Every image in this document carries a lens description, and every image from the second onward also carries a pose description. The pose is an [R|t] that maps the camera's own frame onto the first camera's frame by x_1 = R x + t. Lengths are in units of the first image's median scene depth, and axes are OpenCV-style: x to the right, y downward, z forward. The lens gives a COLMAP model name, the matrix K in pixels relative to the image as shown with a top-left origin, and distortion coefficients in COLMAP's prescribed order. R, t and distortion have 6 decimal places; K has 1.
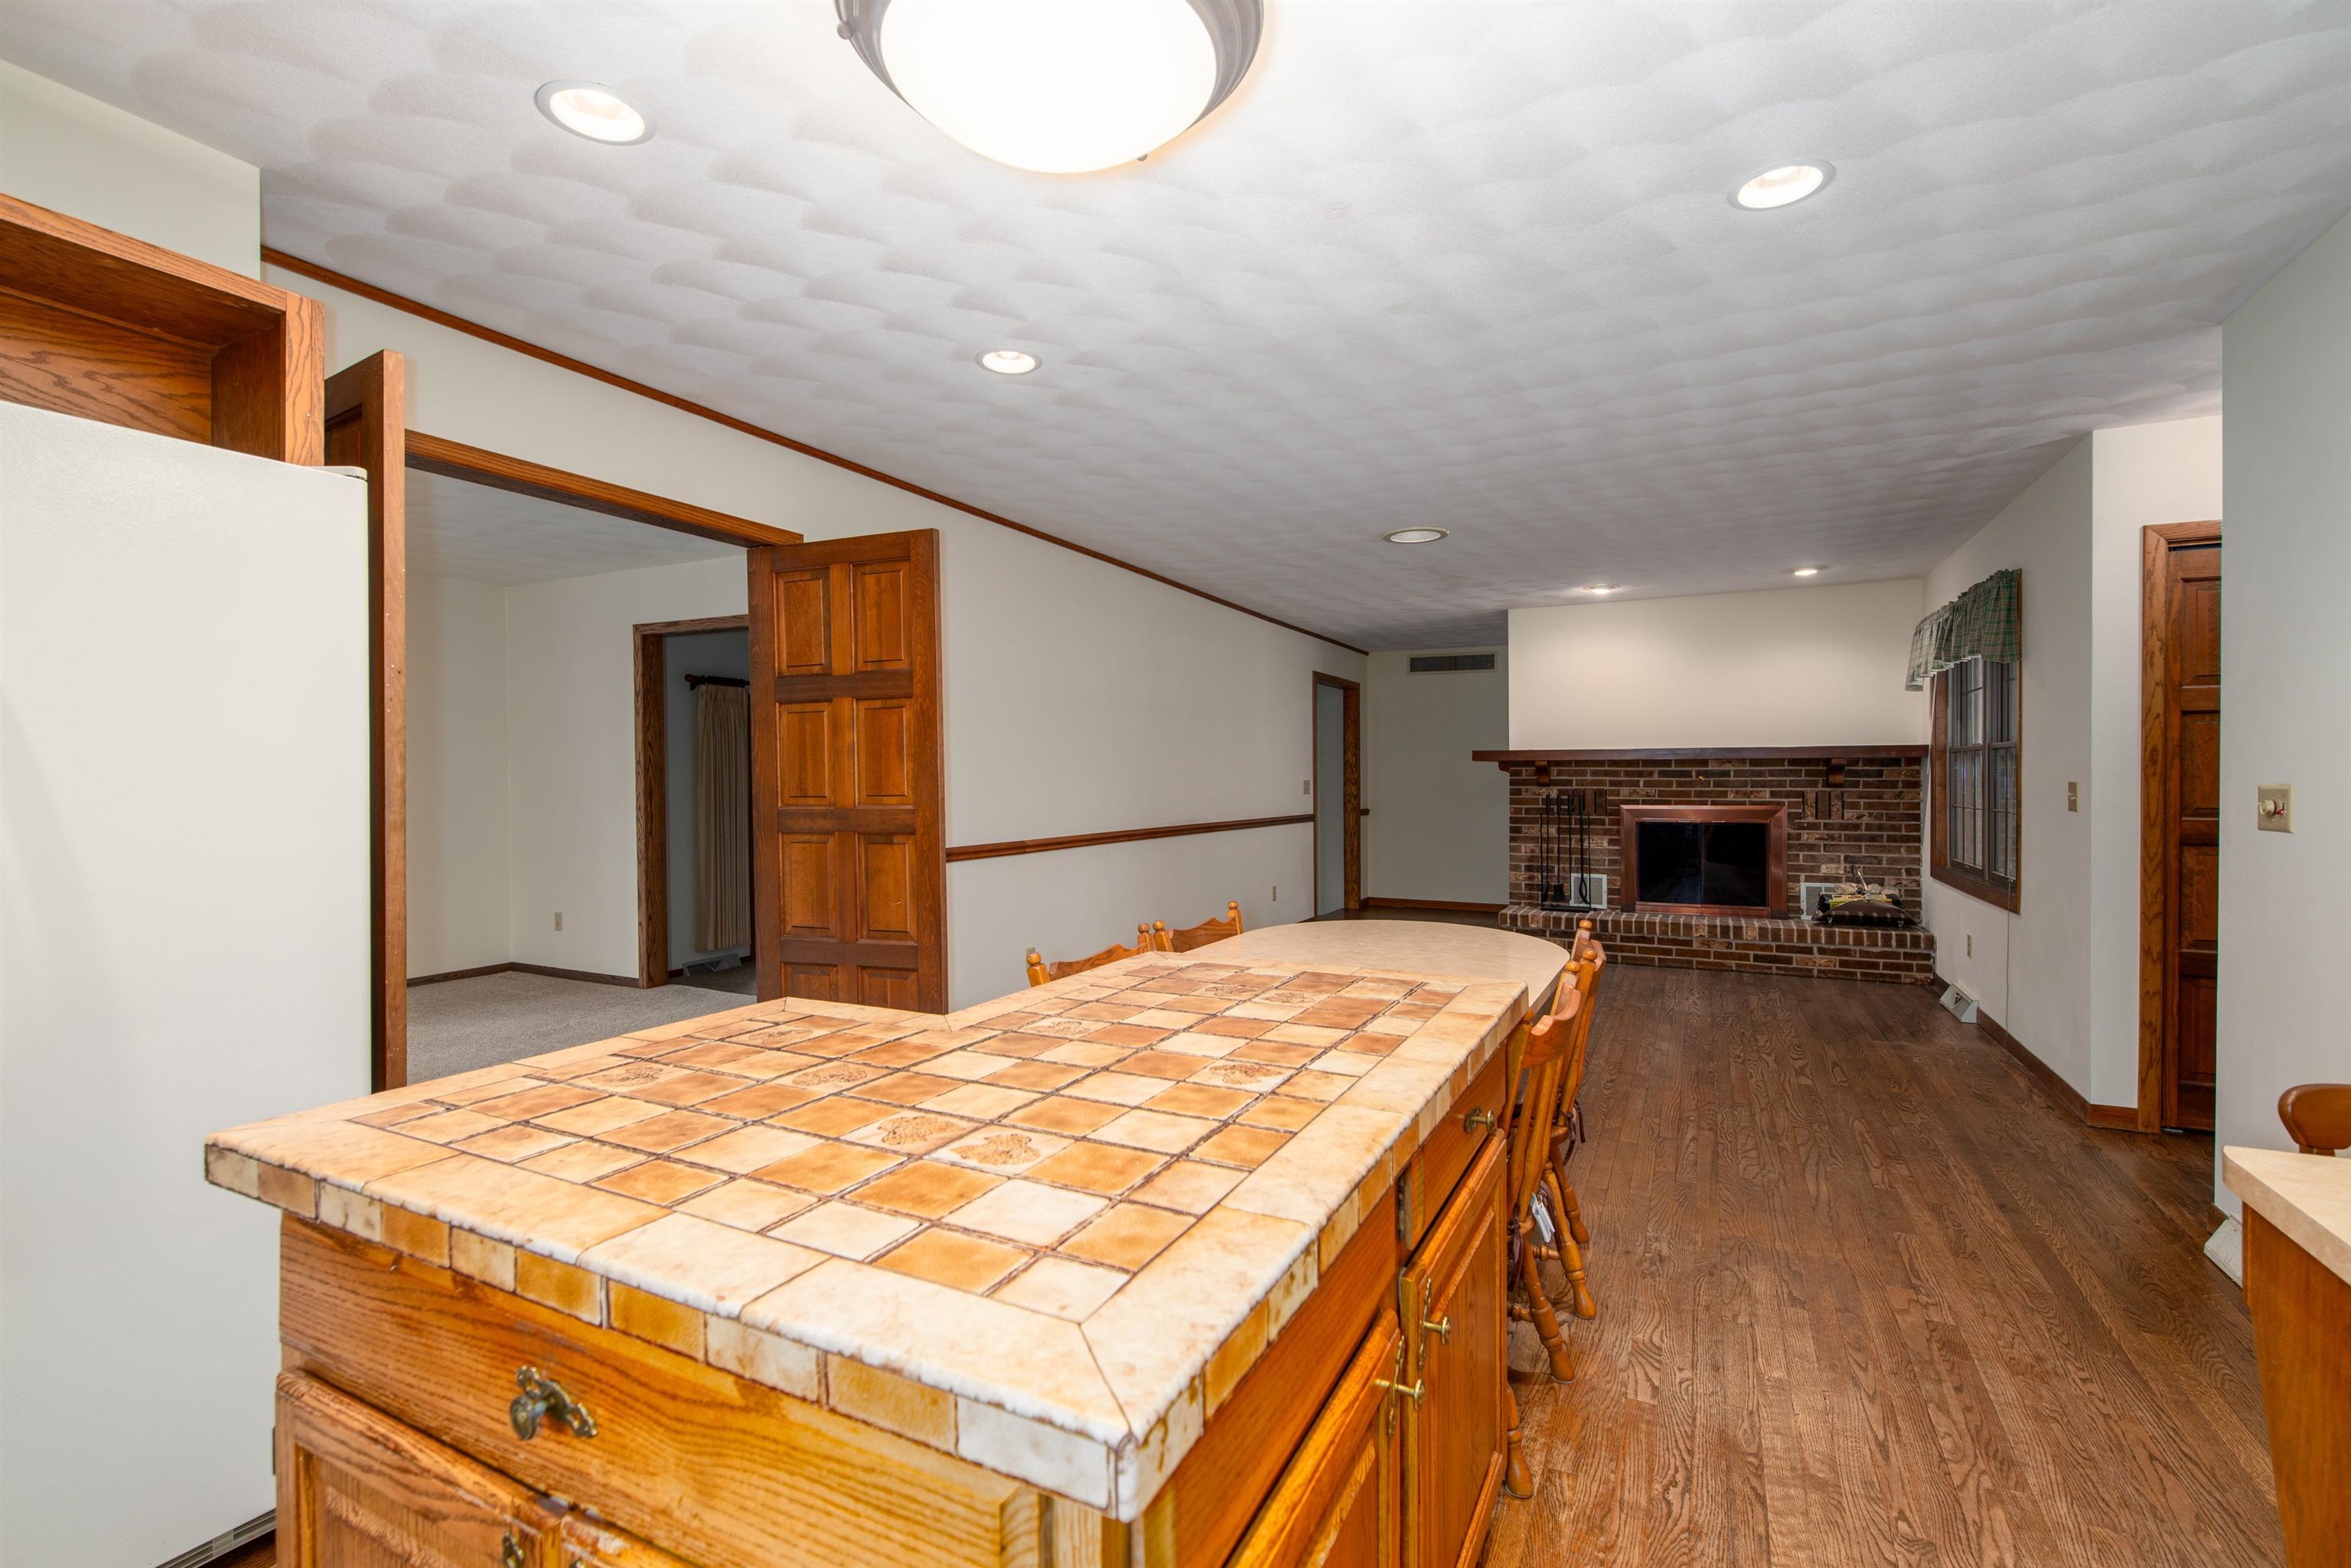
lens RADIAL K [[1044.4, 0, 1083.7], [0, 1044.4, 777.1], [0, 0, 1]] dist [0.004780, -0.000560]
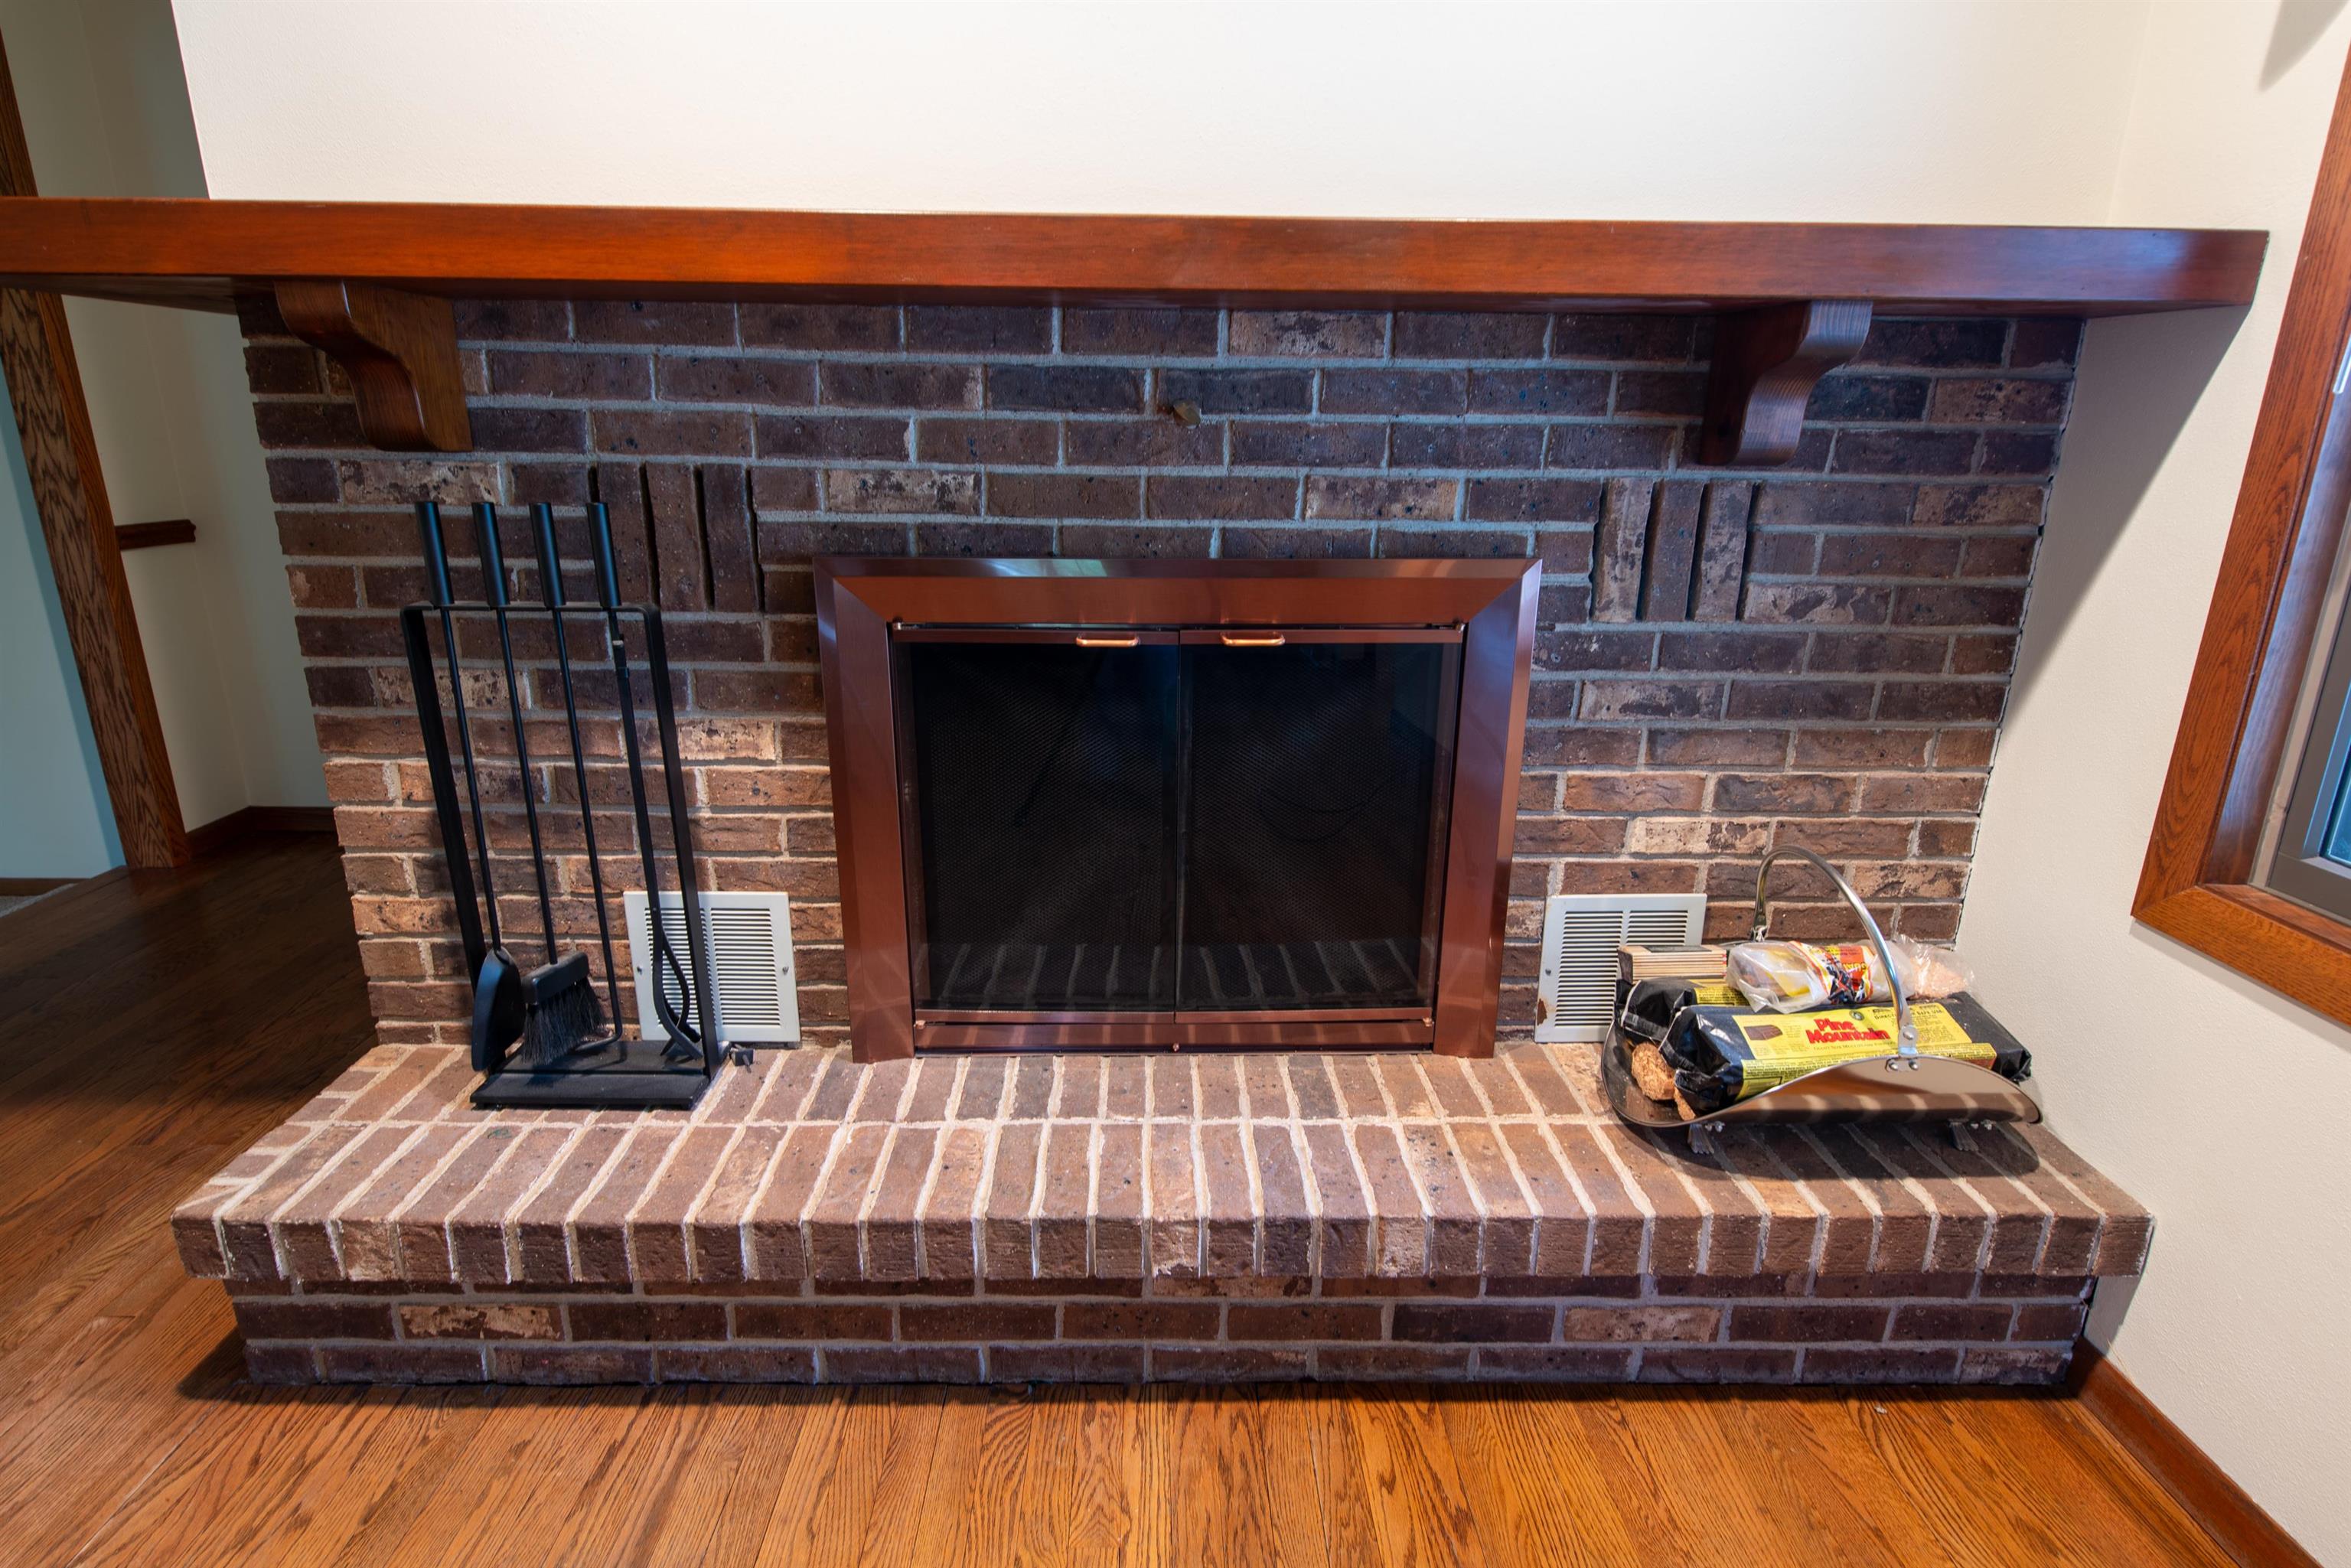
lens RADIAL K [[1196.0, 0, 1177.0], [0, 1196.0, 790.8], [0, 0, 1]] dist [0.008679, -0.002912]
pose [[0.845426, -0.140268, 0.515344, 0.470757], [-0.013211, 0.959110, 0.282726, 0.005584], [-0.533929, -0.245832, 0.809003, 0.812972]]
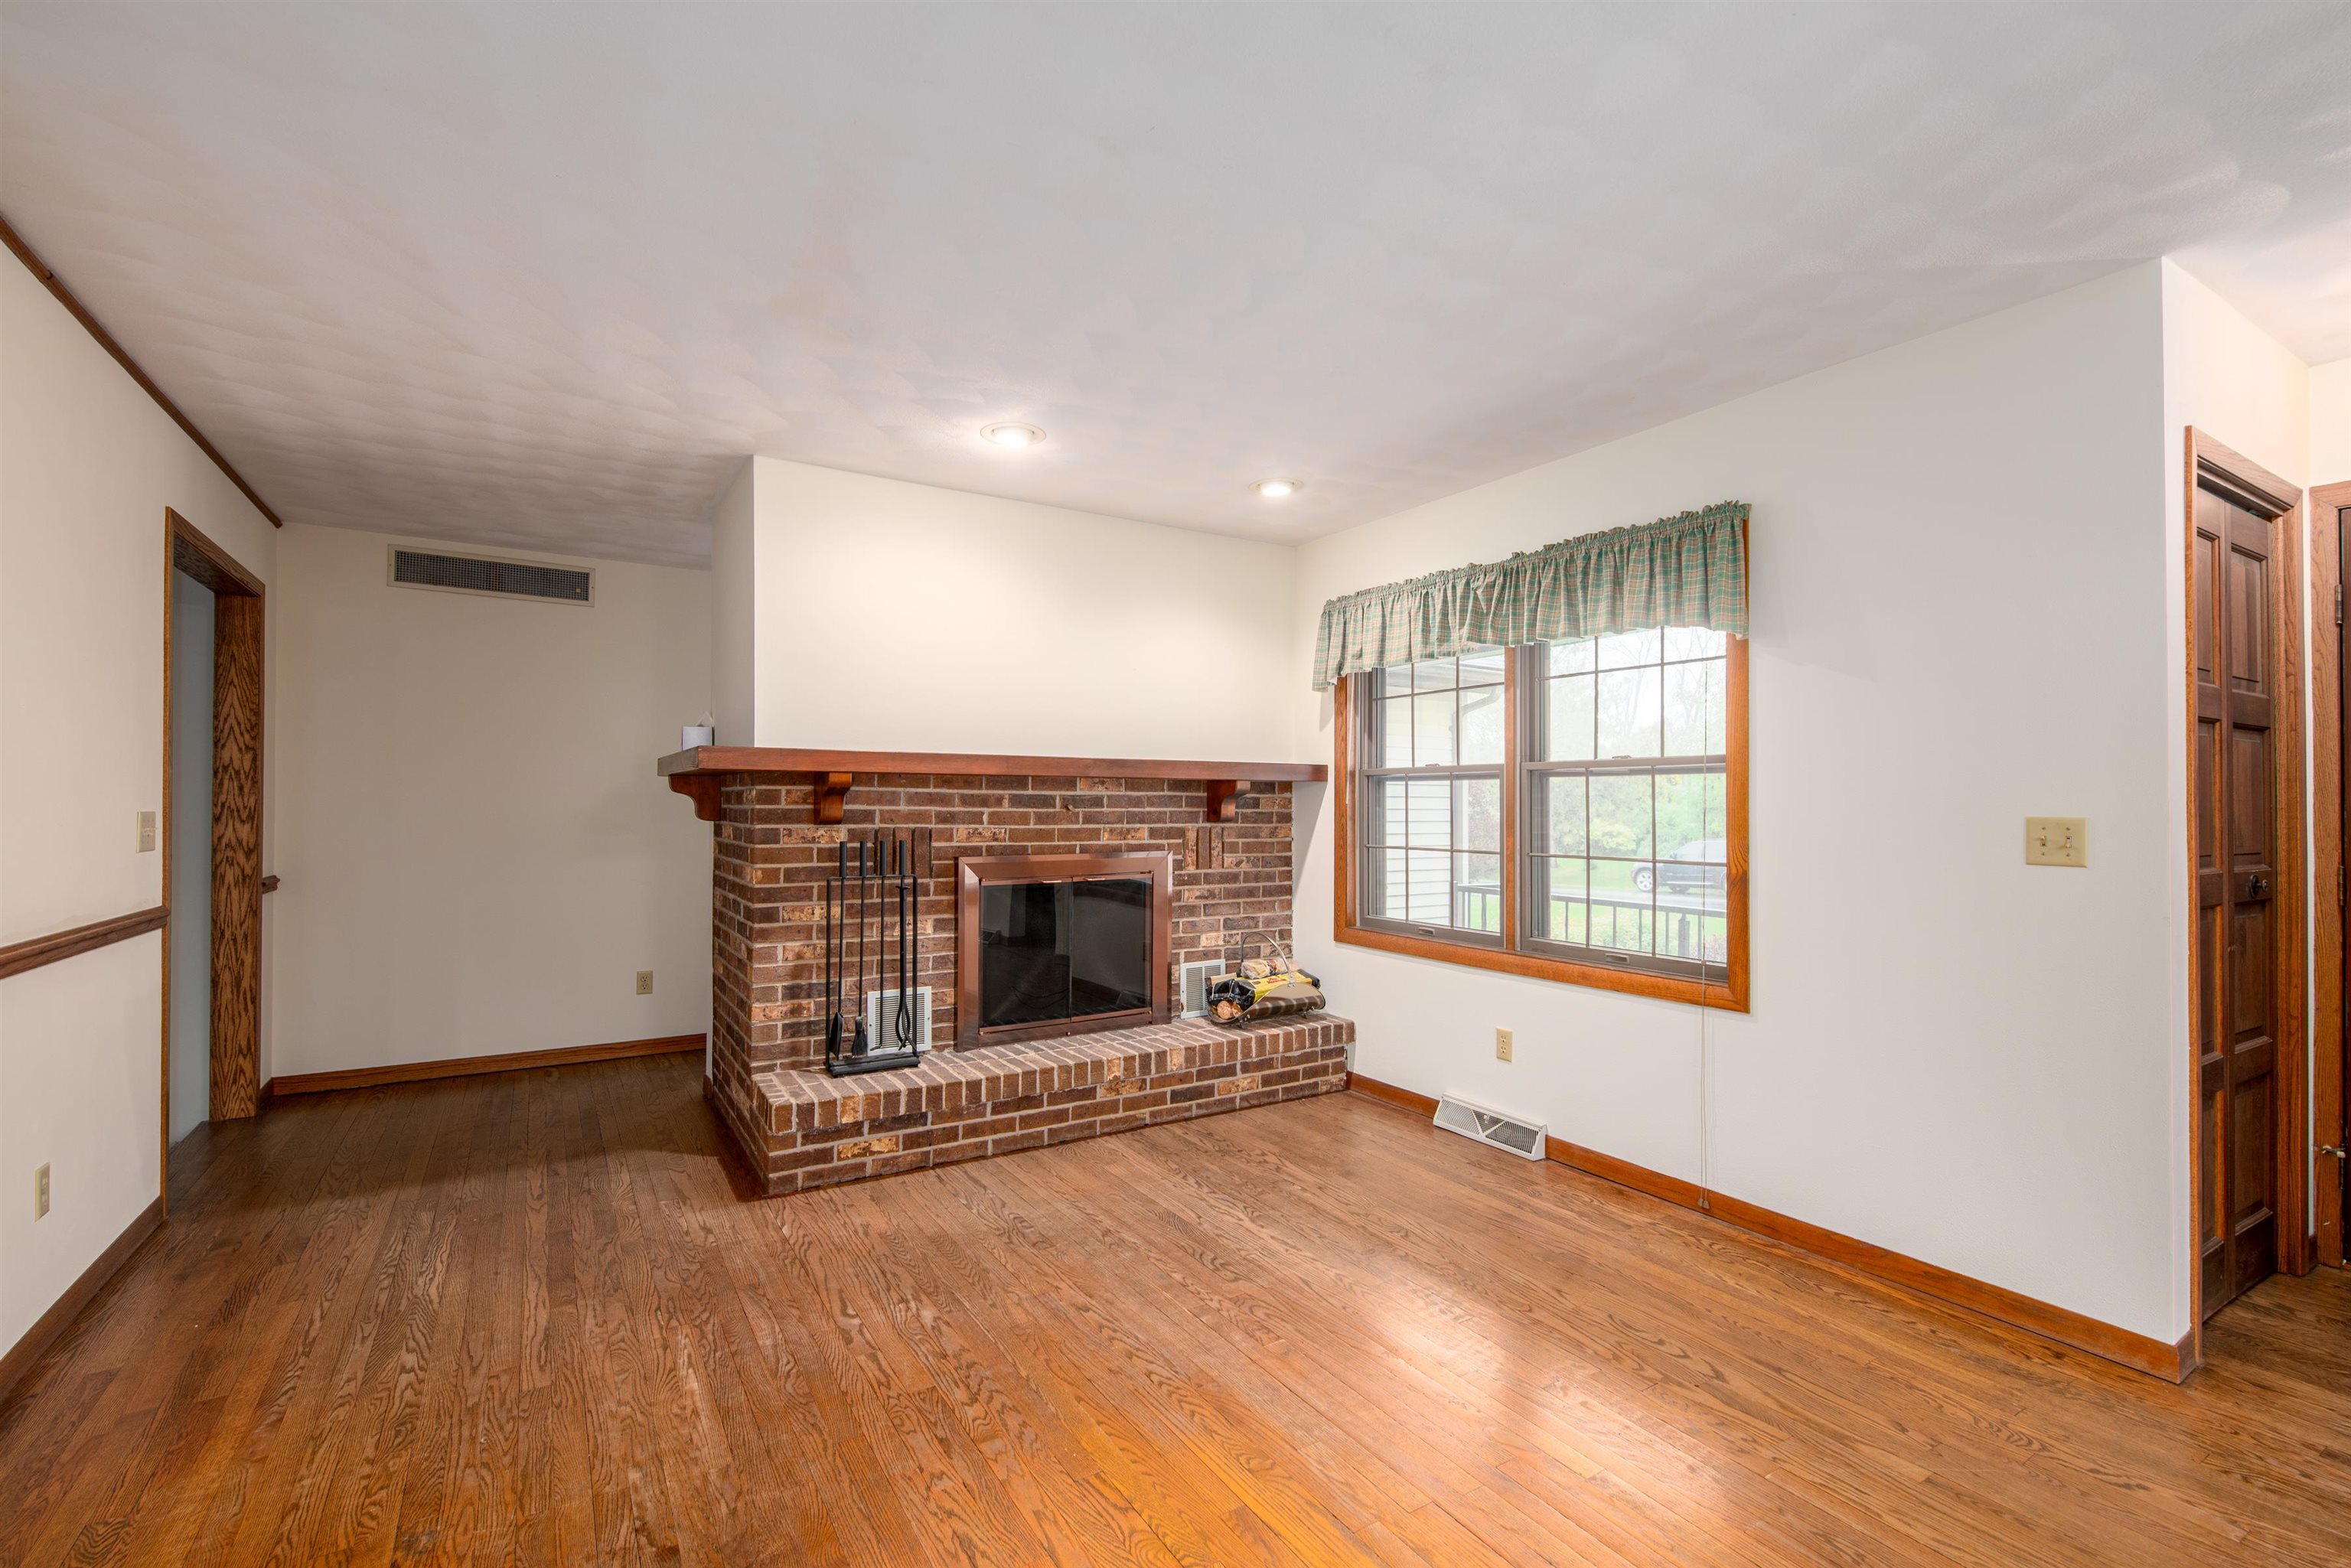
lens RADIAL K [[1044.4, 0, 1151.2], [0, 1044.4, 796.6], [0, 0, 1]] dist [0.004780, -0.000560]
pose [[0.464174, 0.013822, 0.885636, 0.076876], [-0.003947, 0.999901, -0.013536, 0.002172], [-0.885735, 0.002787, 0.464182, 0.683679]]
